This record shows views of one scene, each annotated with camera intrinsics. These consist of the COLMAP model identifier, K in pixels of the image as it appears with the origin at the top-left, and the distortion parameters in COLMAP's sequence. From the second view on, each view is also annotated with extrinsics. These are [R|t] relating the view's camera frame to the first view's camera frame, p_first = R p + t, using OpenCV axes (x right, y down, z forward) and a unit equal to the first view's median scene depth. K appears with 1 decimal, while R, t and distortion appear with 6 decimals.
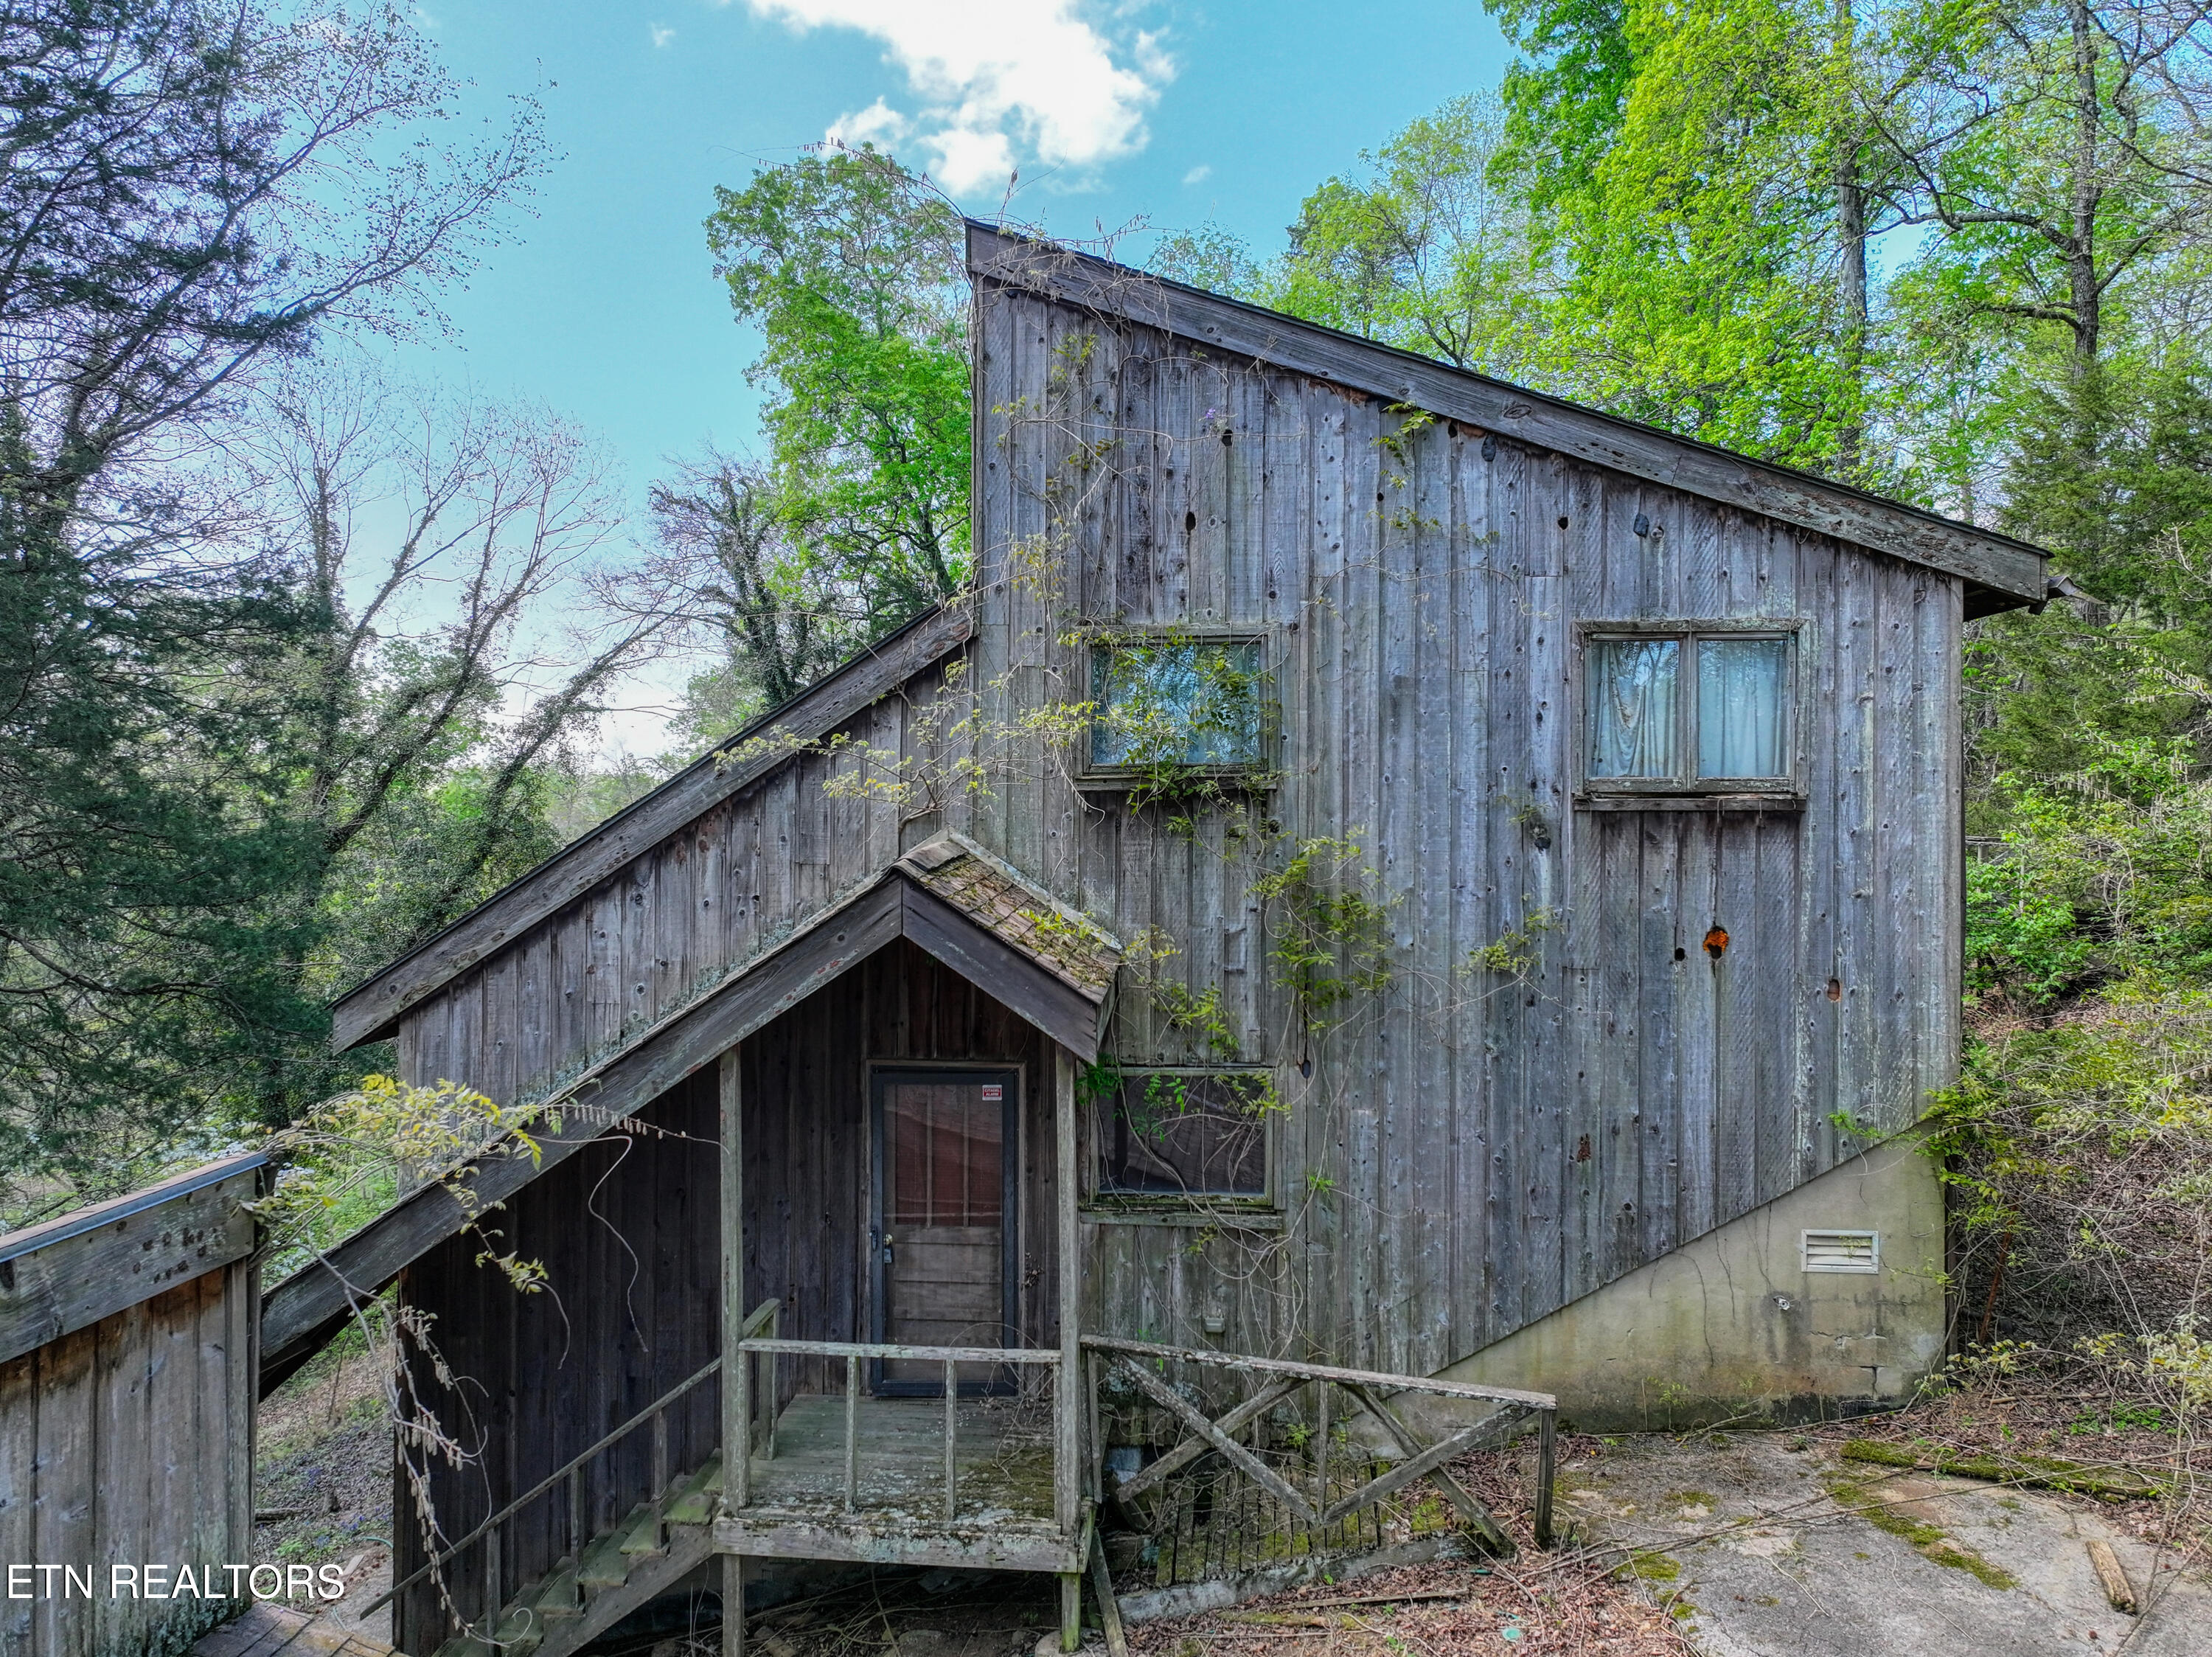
lens RADIAL K [[1632.4, 0, 1168.1], [0, 1632.4, 781.2], [0, 0, 1]] dist [0.006457, 0.003370]
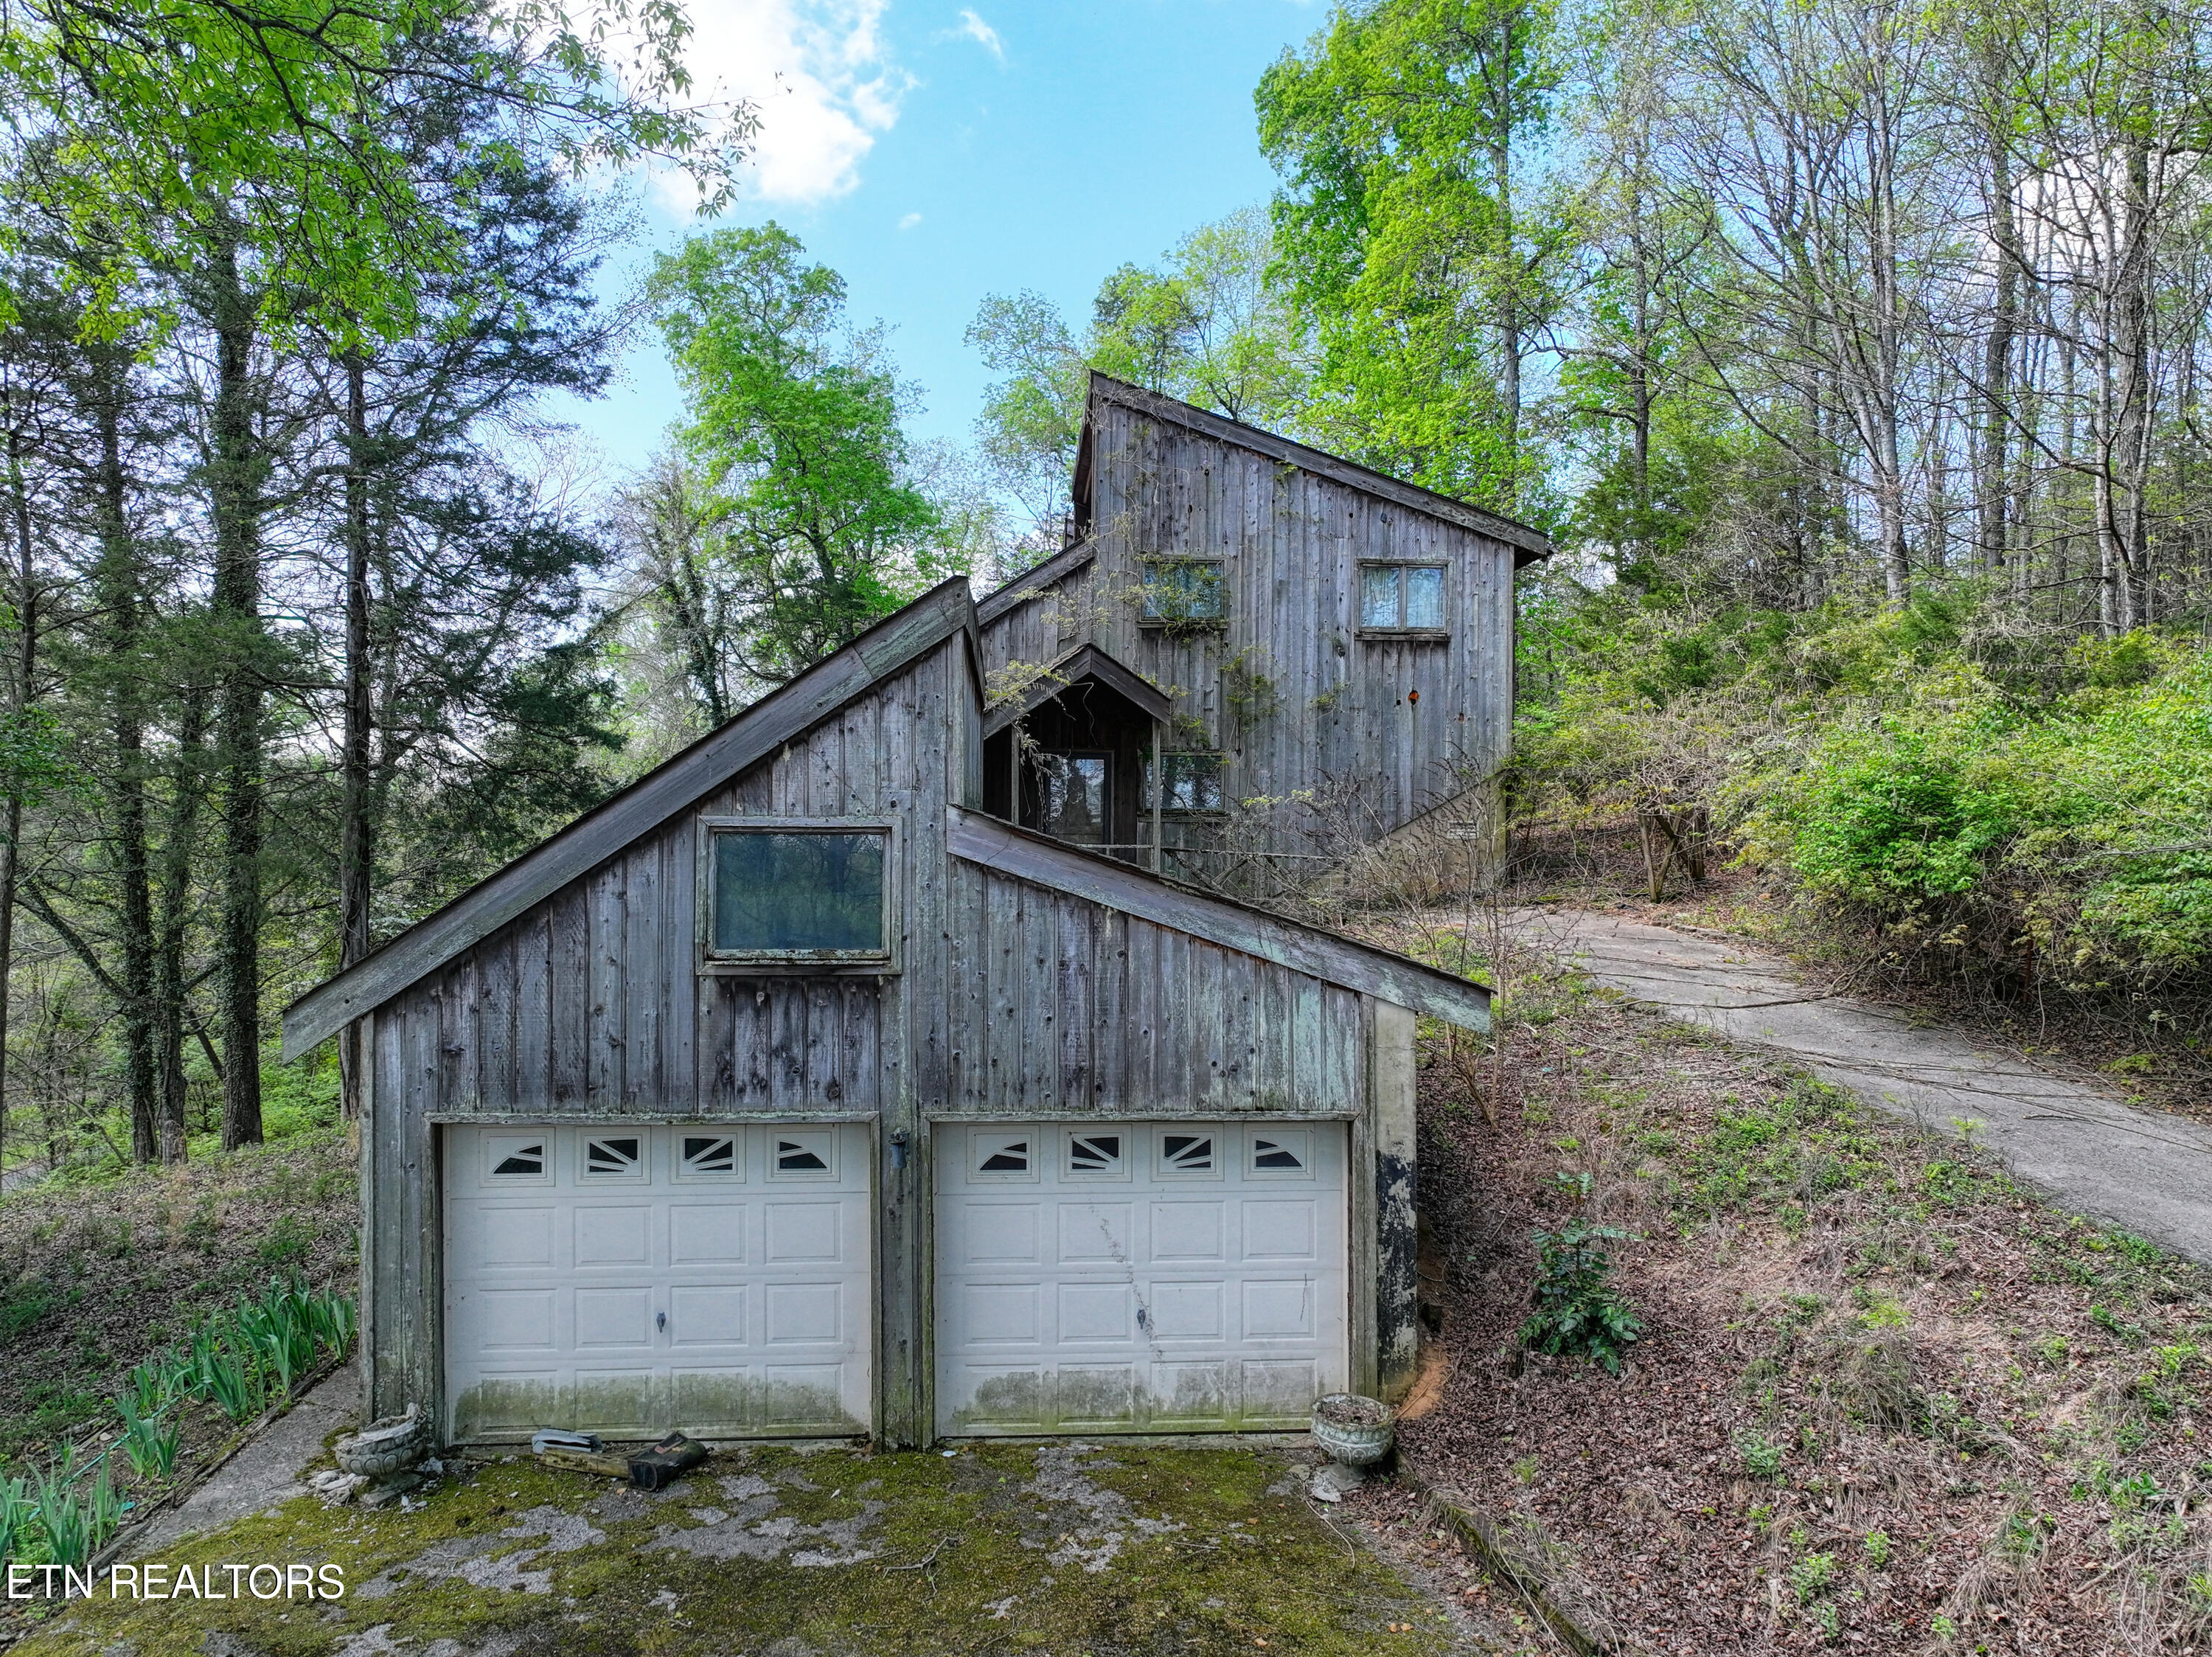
lens RADIAL K [[1632.4, 0, 1168.1], [0, 1632.4, 781.2], [0, 0, 1]] dist [0.006457, 0.003370]
pose [[0.986588, 0.010121, 0.162918, -0.383391], [-0.007416, 0.999825, -0.017204, 0.257589], [-0.163064, 0.015765, 0.986490, -1.222788]]
